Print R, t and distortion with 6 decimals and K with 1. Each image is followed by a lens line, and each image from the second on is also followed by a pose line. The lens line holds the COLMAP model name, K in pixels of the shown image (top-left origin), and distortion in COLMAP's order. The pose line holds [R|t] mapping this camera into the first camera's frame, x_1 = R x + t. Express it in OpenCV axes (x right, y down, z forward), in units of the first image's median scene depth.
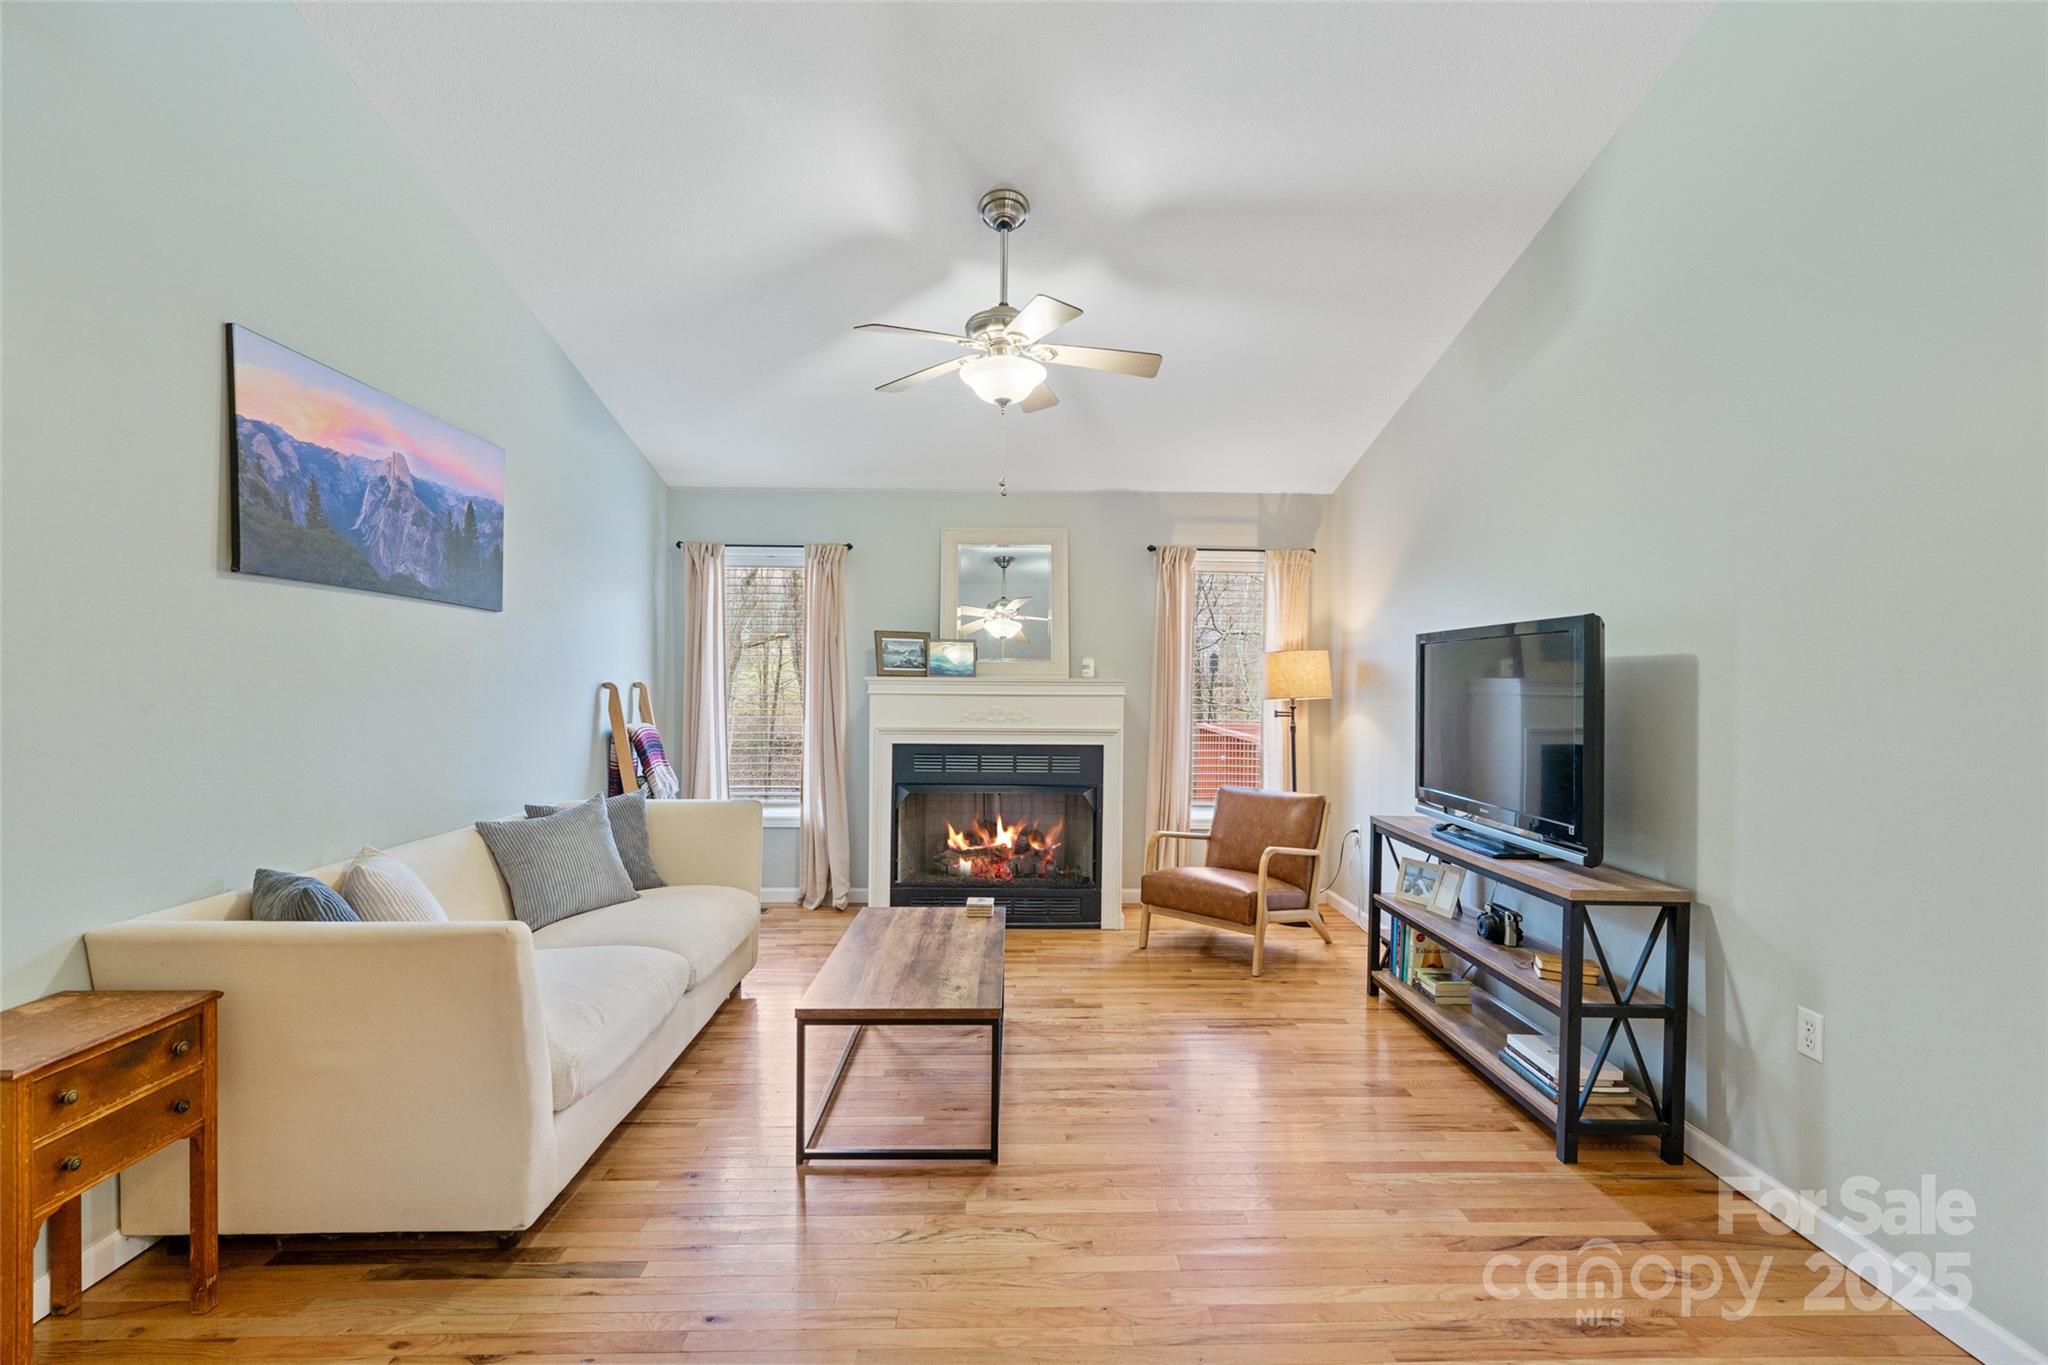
lens RADIAL K [[921.7, 0, 1026.1], [0, 921.7, 683.4], [0, 0, 1]] dist [-0.006765, 0.002392]
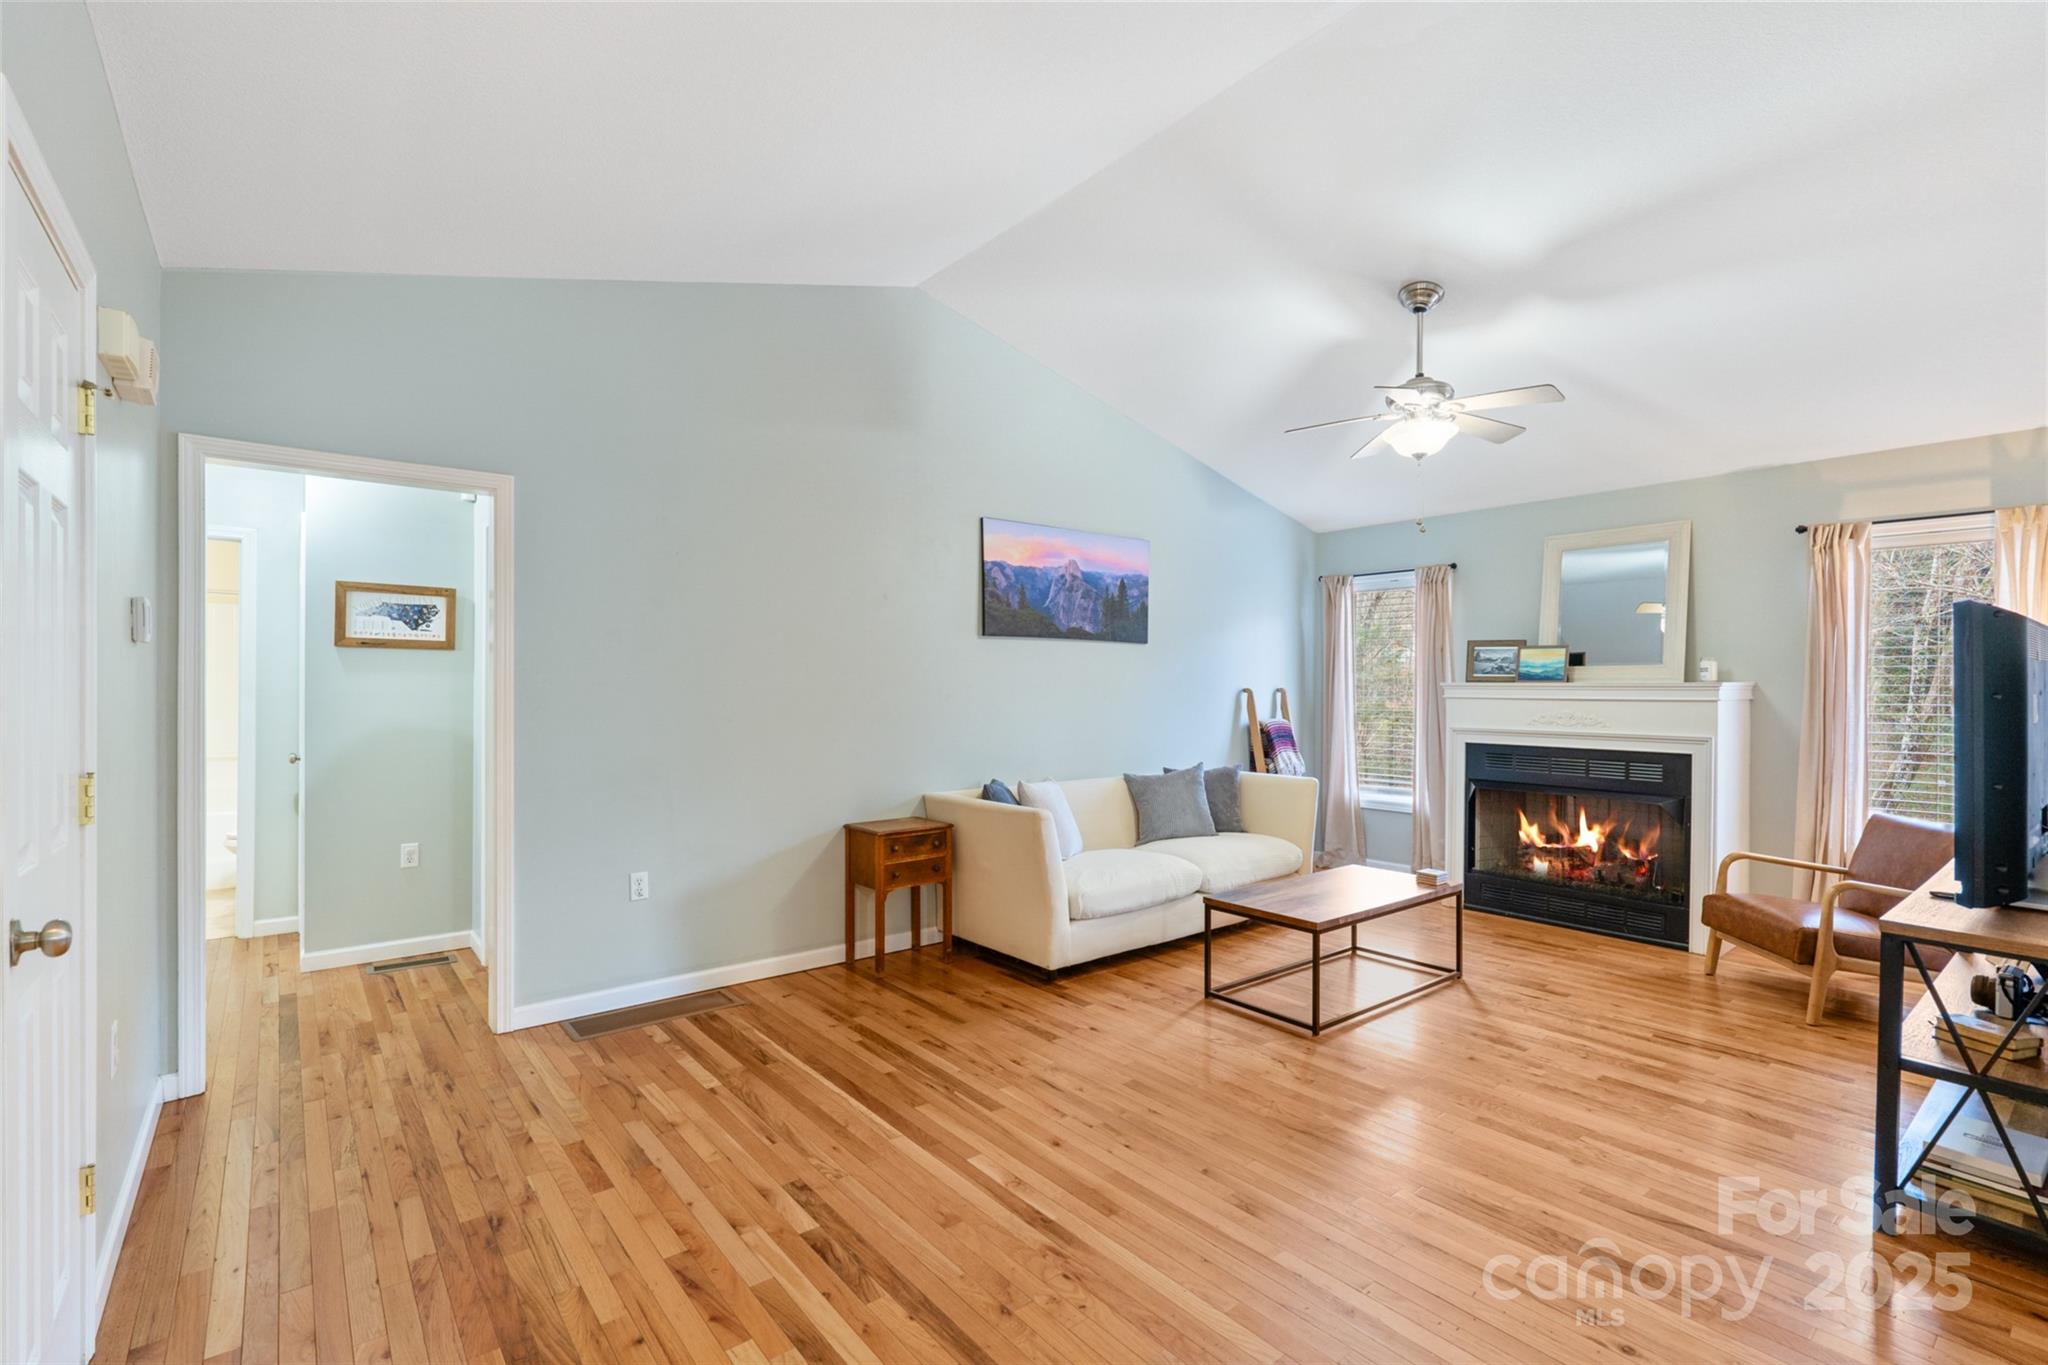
lens RADIAL K [[921.7, 0, 1026.8], [0, 921.7, 686.7], [0, 0, 1]] dist [-0.006765, 0.002392]
pose [[0.609041, -0.003860, -0.793129, 0.599741], [0.001747, 0.999992, -0.003526, 0.001531], [0.793137, 0.000762, 0.609043, -0.139664]]
